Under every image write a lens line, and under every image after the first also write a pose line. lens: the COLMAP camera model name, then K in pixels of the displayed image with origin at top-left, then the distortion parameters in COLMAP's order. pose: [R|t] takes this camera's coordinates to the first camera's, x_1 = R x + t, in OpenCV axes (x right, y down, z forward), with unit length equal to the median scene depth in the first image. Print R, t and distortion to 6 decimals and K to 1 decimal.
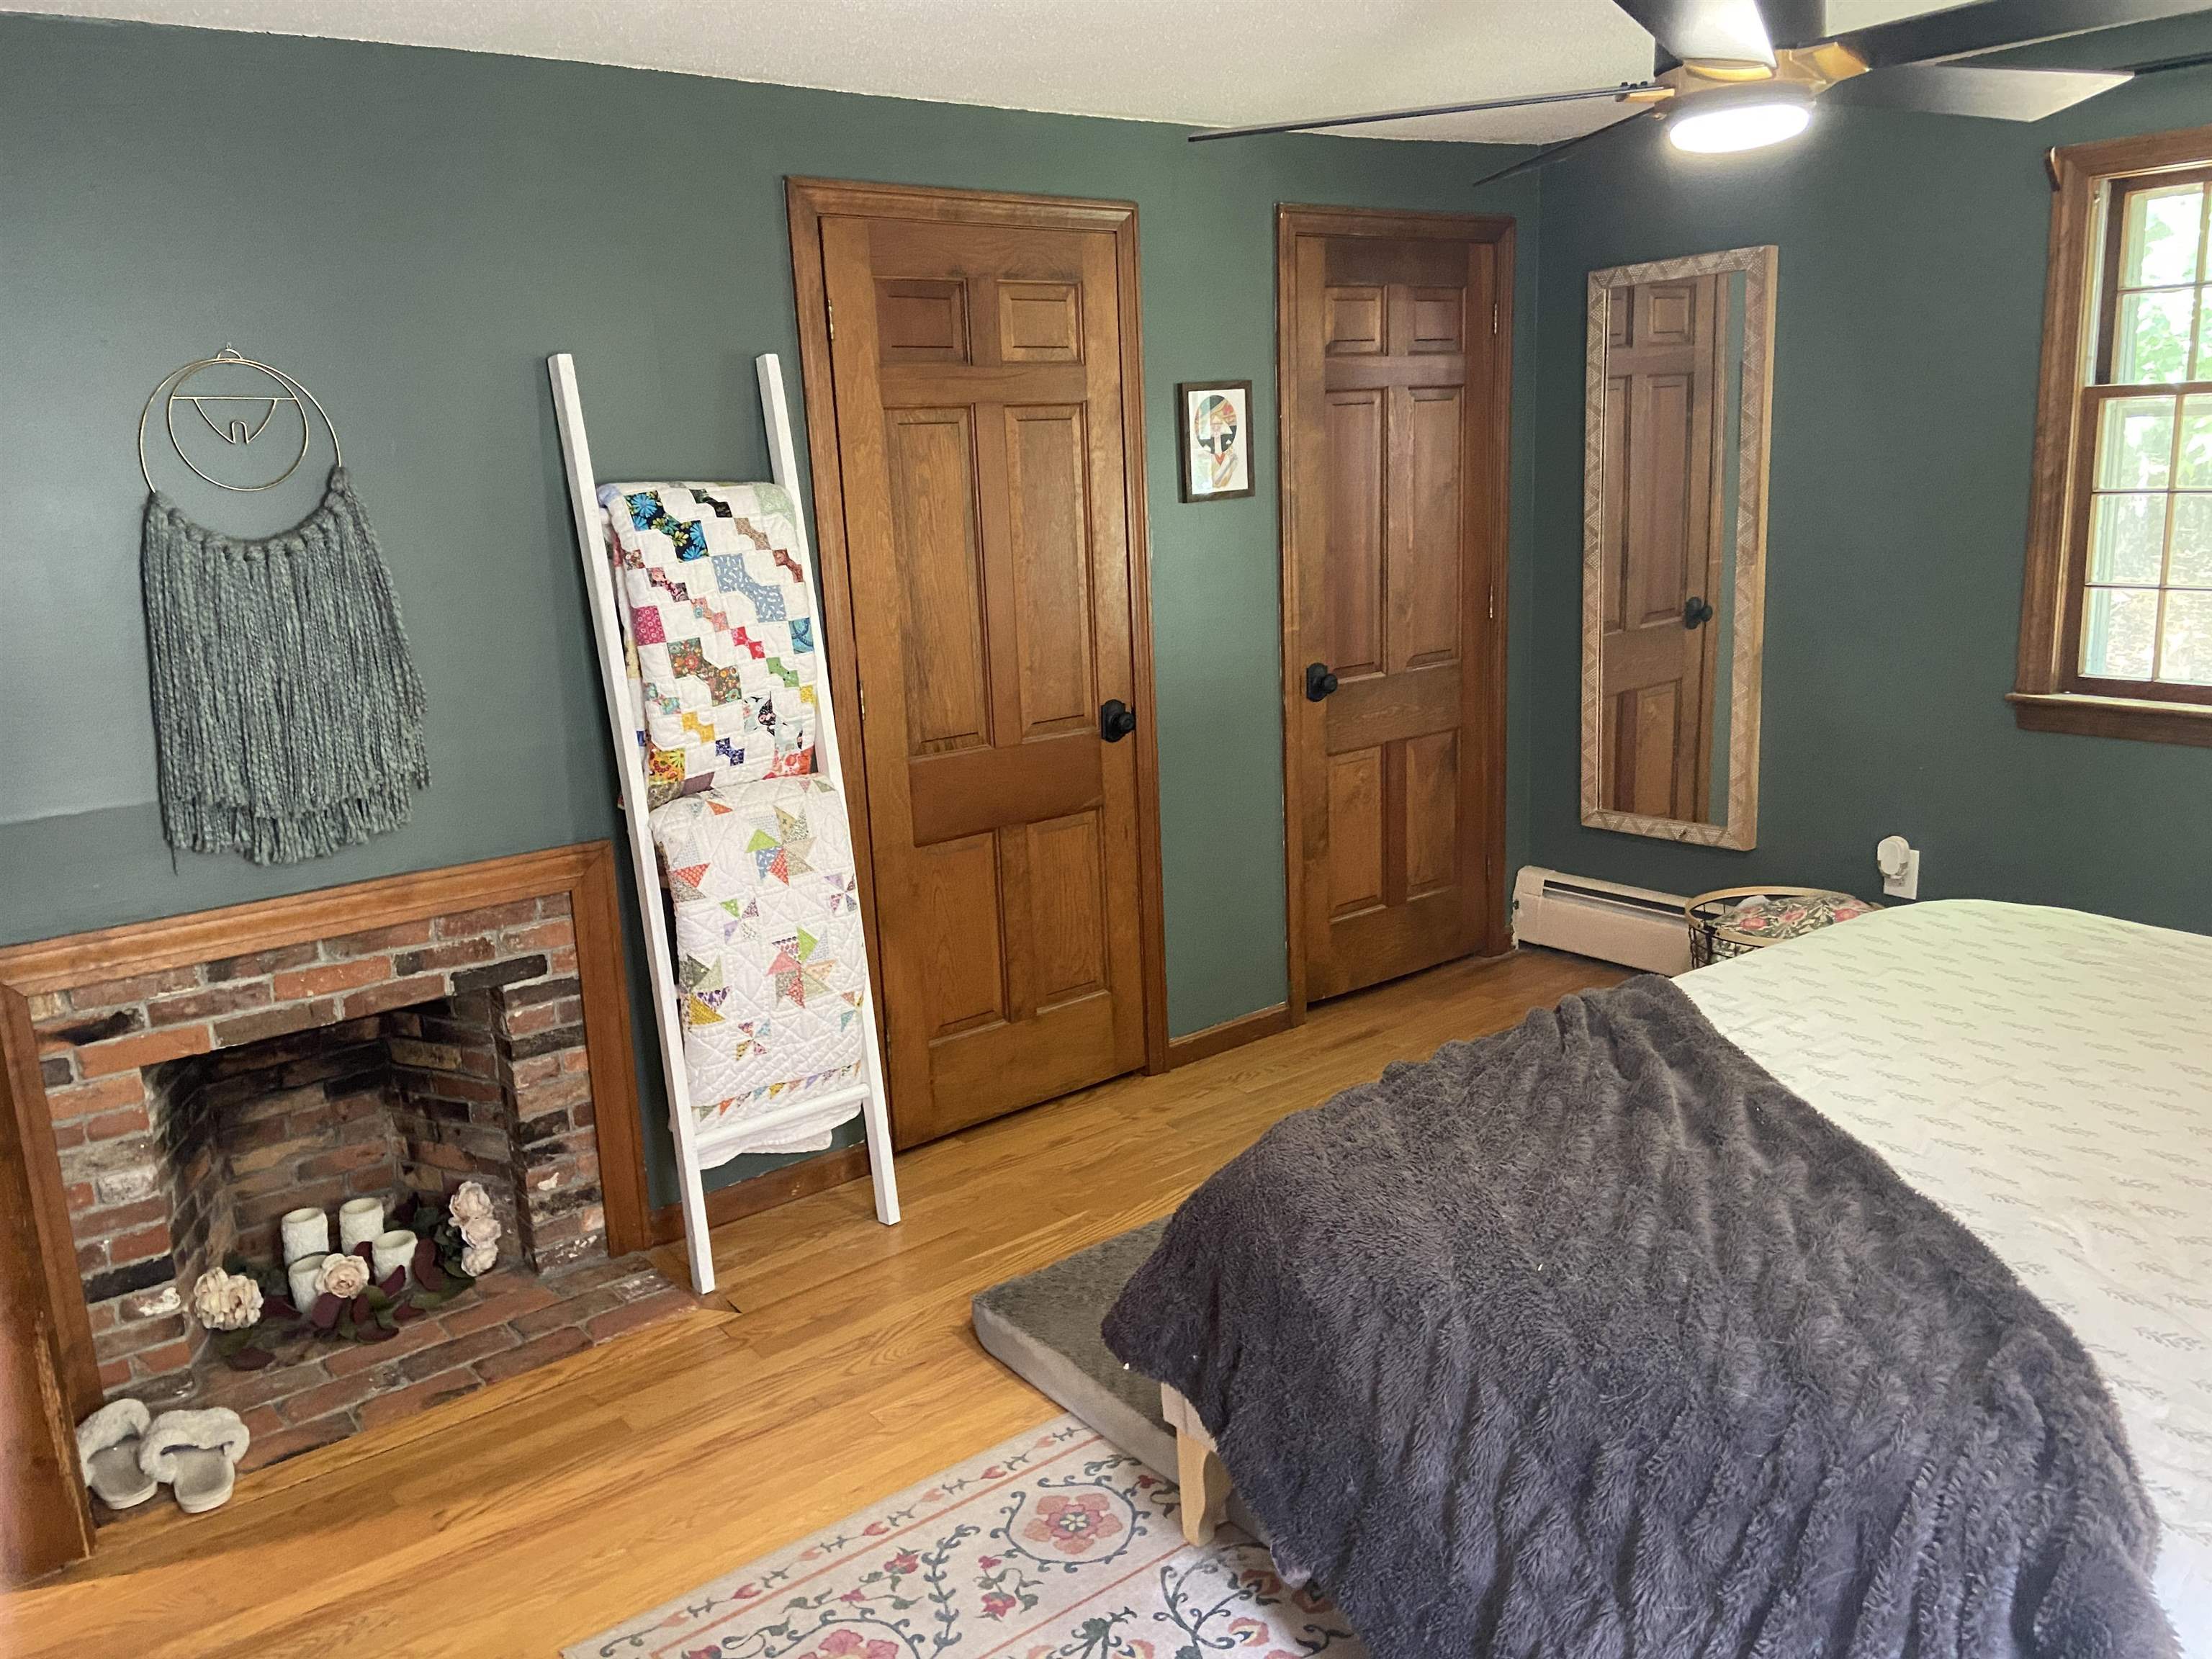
lens RADIAL K [[1658.4, 0, 1118.3], [0, 1658.4, 828.8], [0, 0, 1]] dist [0.133586, -0.178562]
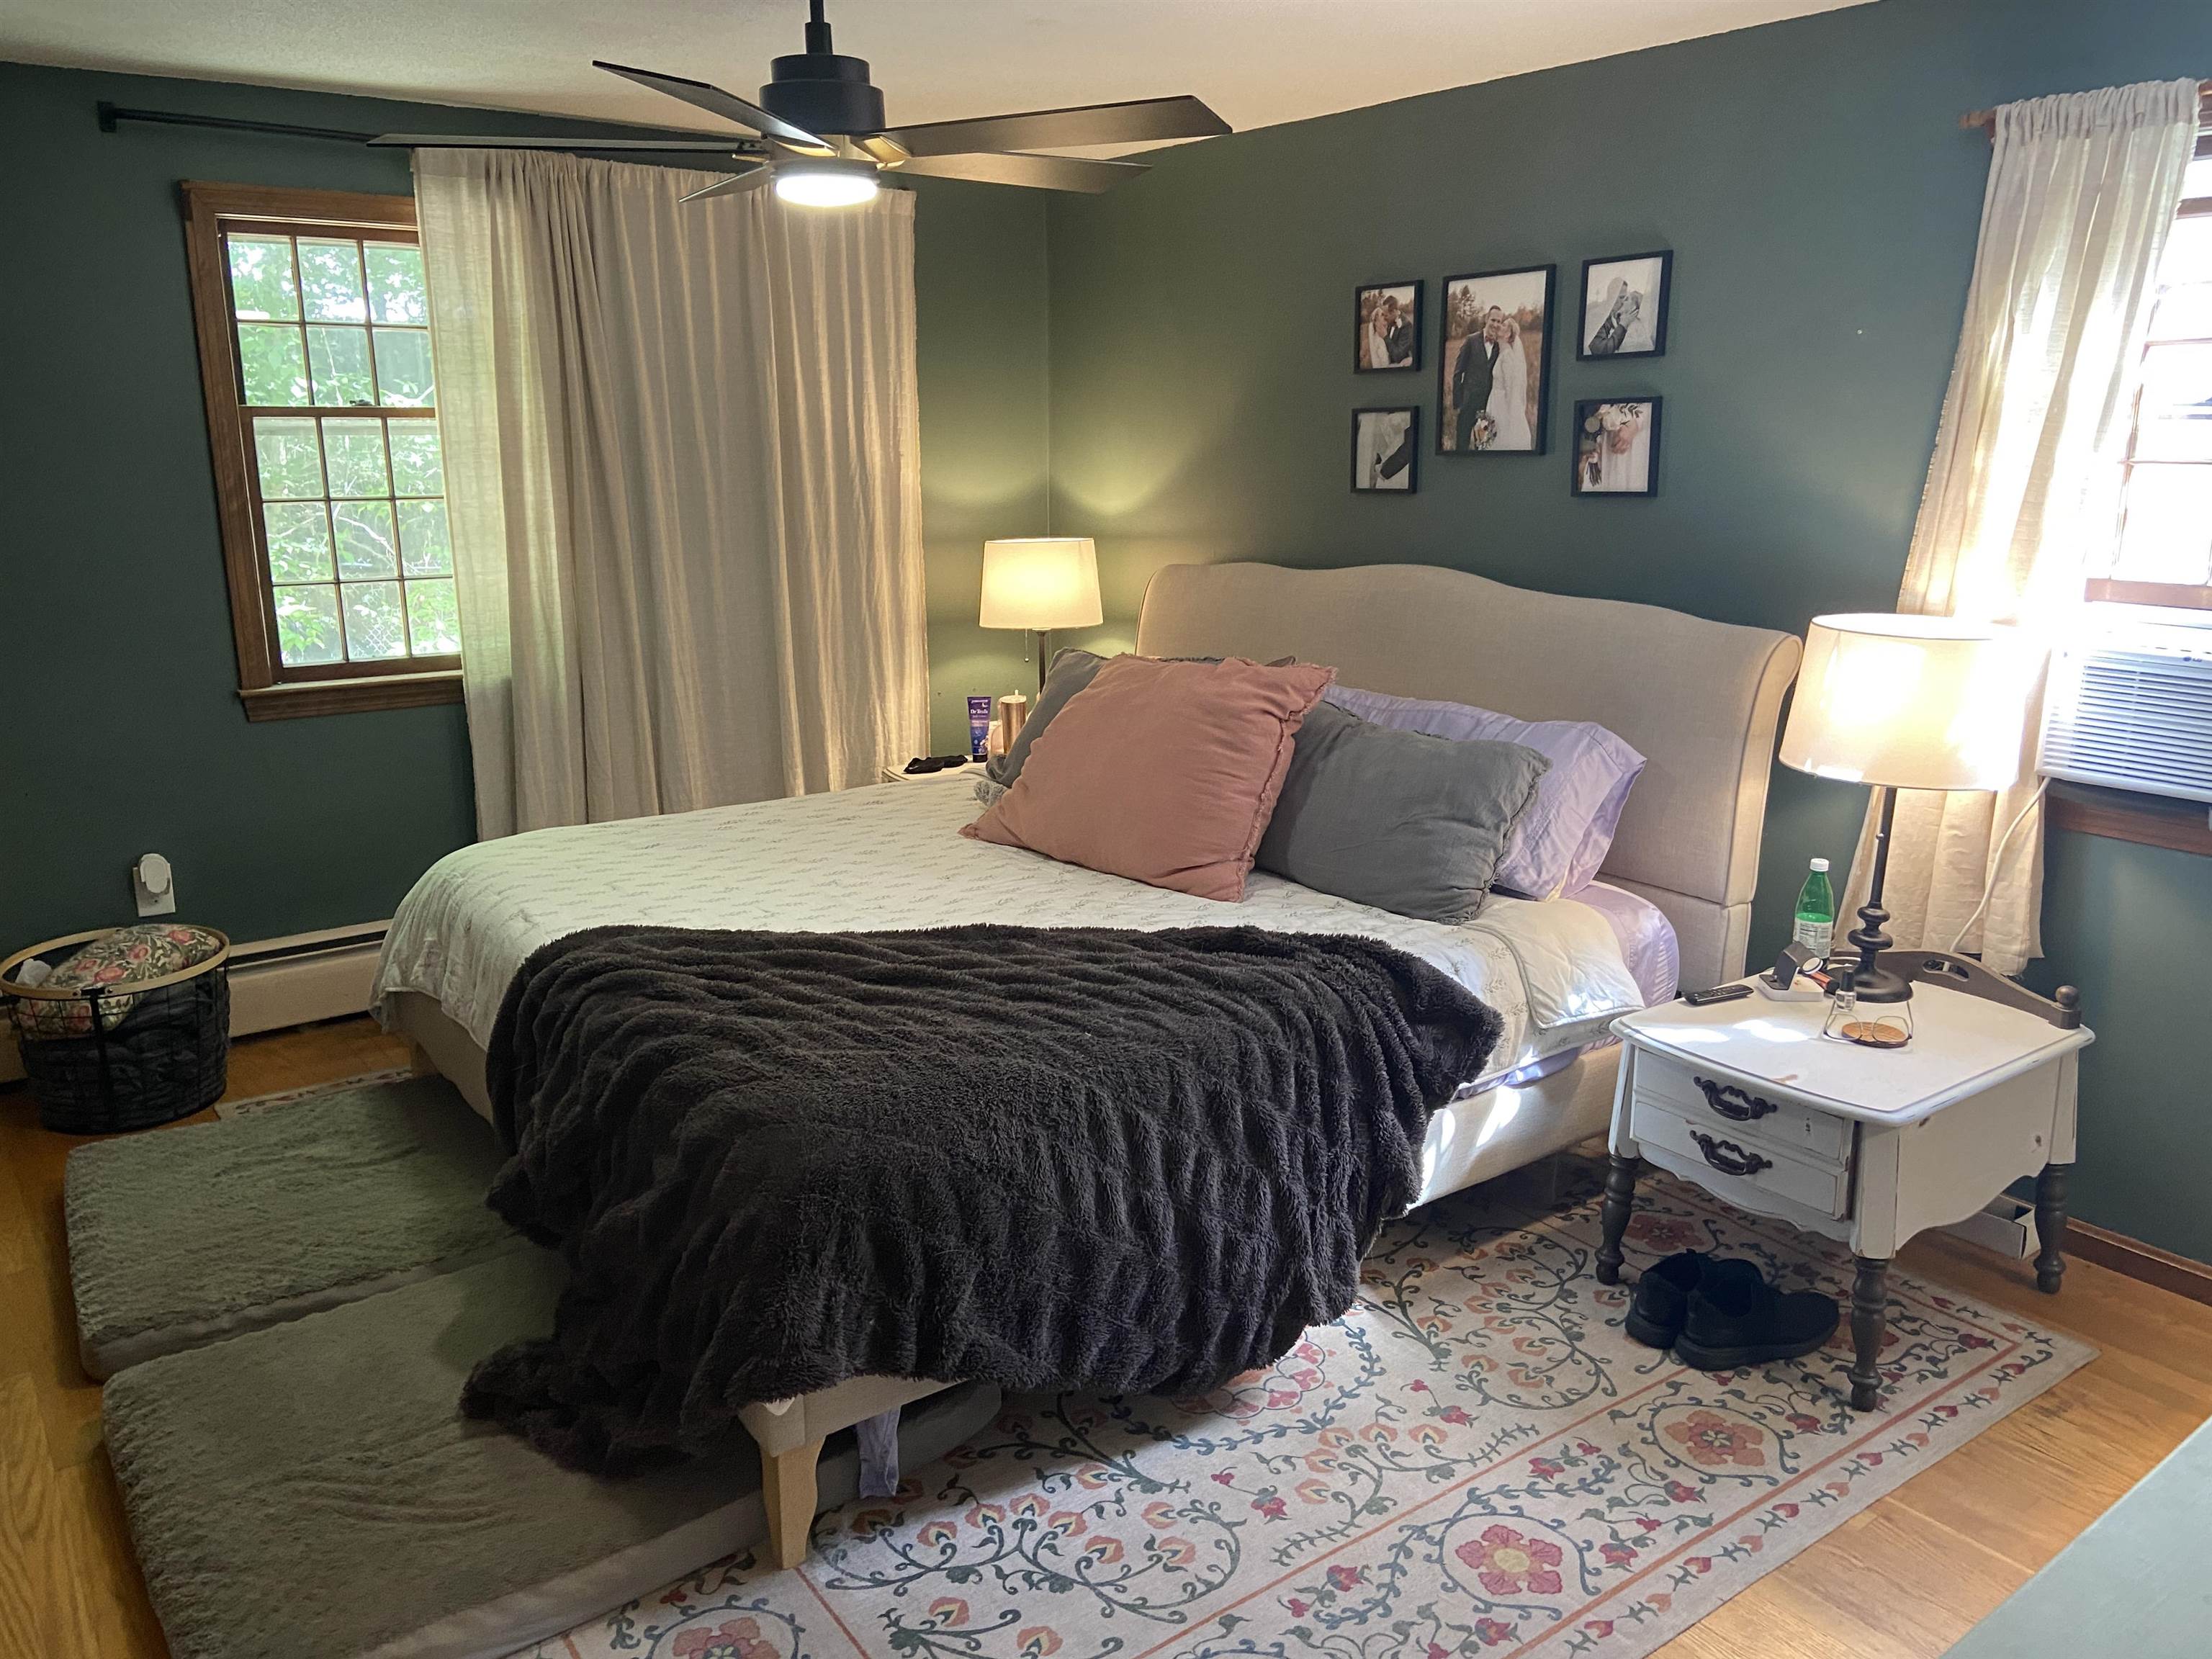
lens RADIAL K [[1658.4, 0, 1118.3], [0, 1658.4, 828.8], [0, 0, 1]] dist [0.133586, -0.178562]
pose [[-0.004172, -0.171066, 0.985251, -0.760794], [0.219396, 0.961097, 0.167802, -0.078929], [-0.975627, 0.216860, 0.033522, 0.669375]]
